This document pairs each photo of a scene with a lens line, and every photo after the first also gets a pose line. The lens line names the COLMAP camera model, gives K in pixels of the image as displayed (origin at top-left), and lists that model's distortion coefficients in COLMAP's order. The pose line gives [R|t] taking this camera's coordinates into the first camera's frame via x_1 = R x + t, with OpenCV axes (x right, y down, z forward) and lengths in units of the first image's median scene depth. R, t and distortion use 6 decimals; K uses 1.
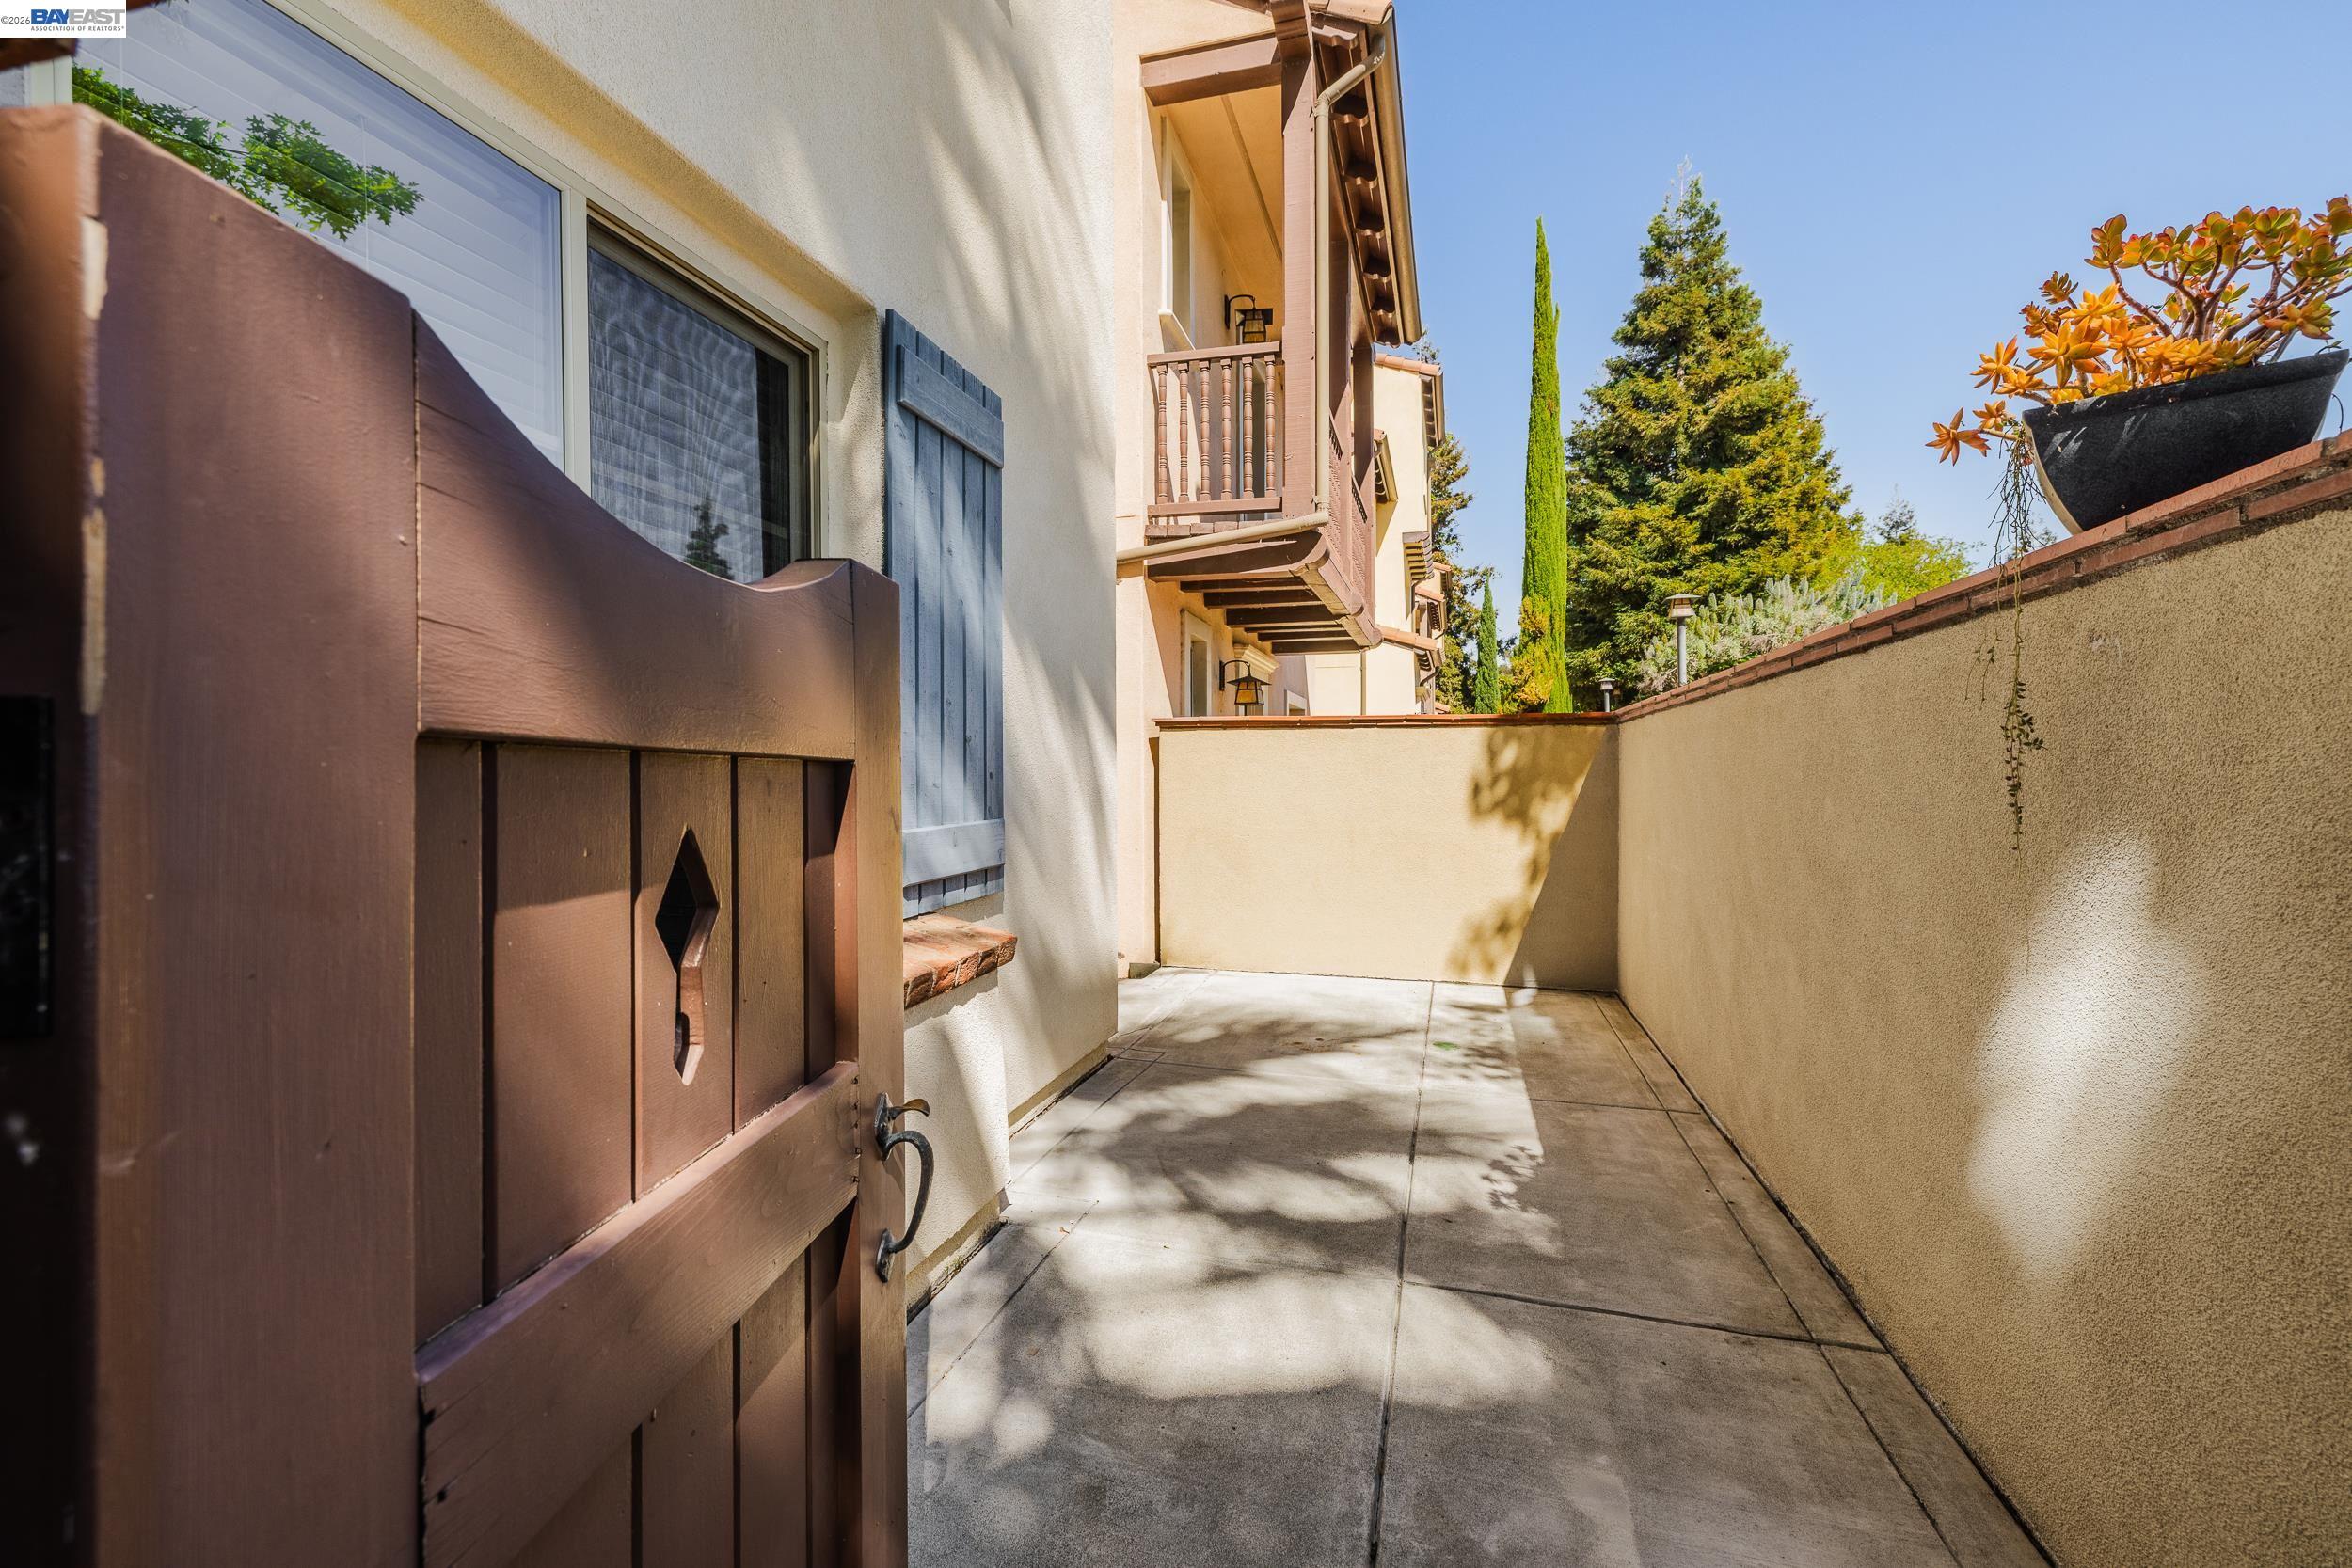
lens RADIAL K [[995.9, 0, 1175.5], [0, 995.9, 781.9], [0, 0, 1]] dist [-0.001037, -0.000159]
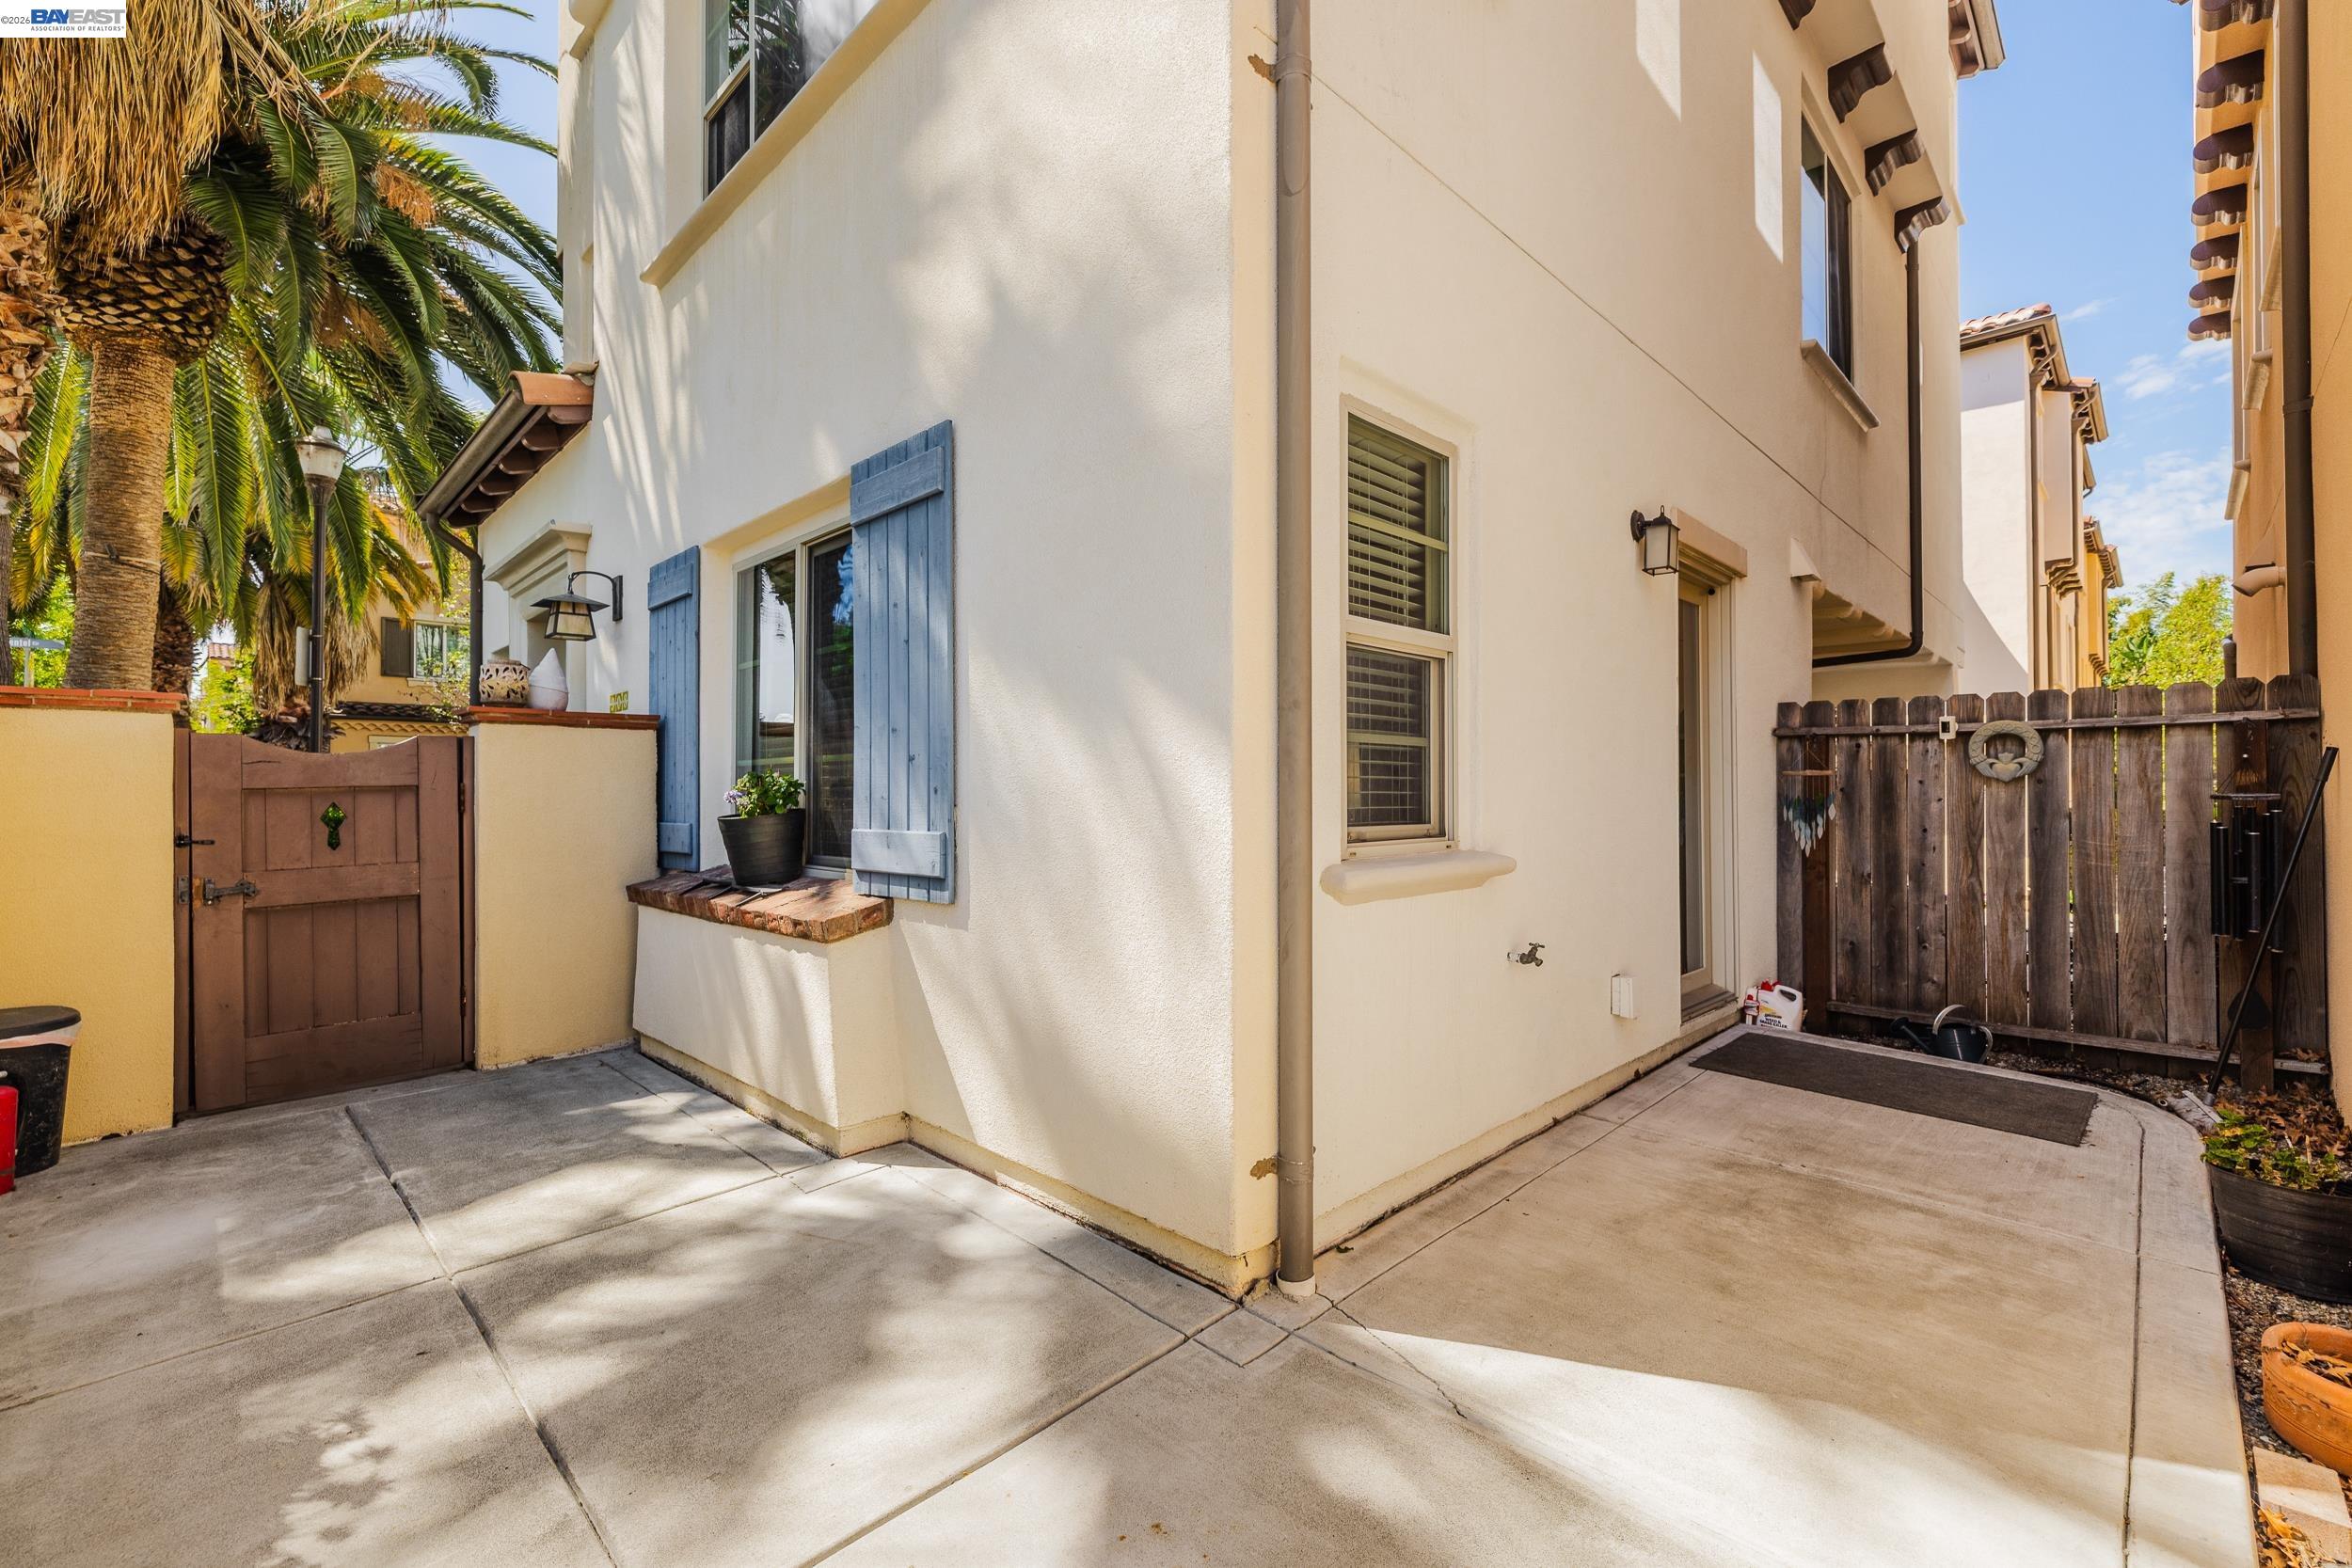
lens RADIAL K [[995.9, 0, 1172.9], [0, 995.9, 779.7], [0, 0, 1]] dist [-0.001037, -0.000159]
pose [[-0.487093, -0.002296, -0.873347, 0.628165], [-0.000428, 0.999997, -0.002390, -0.016719], [0.873350, -0.000790, -0.487093, 1.773677]]
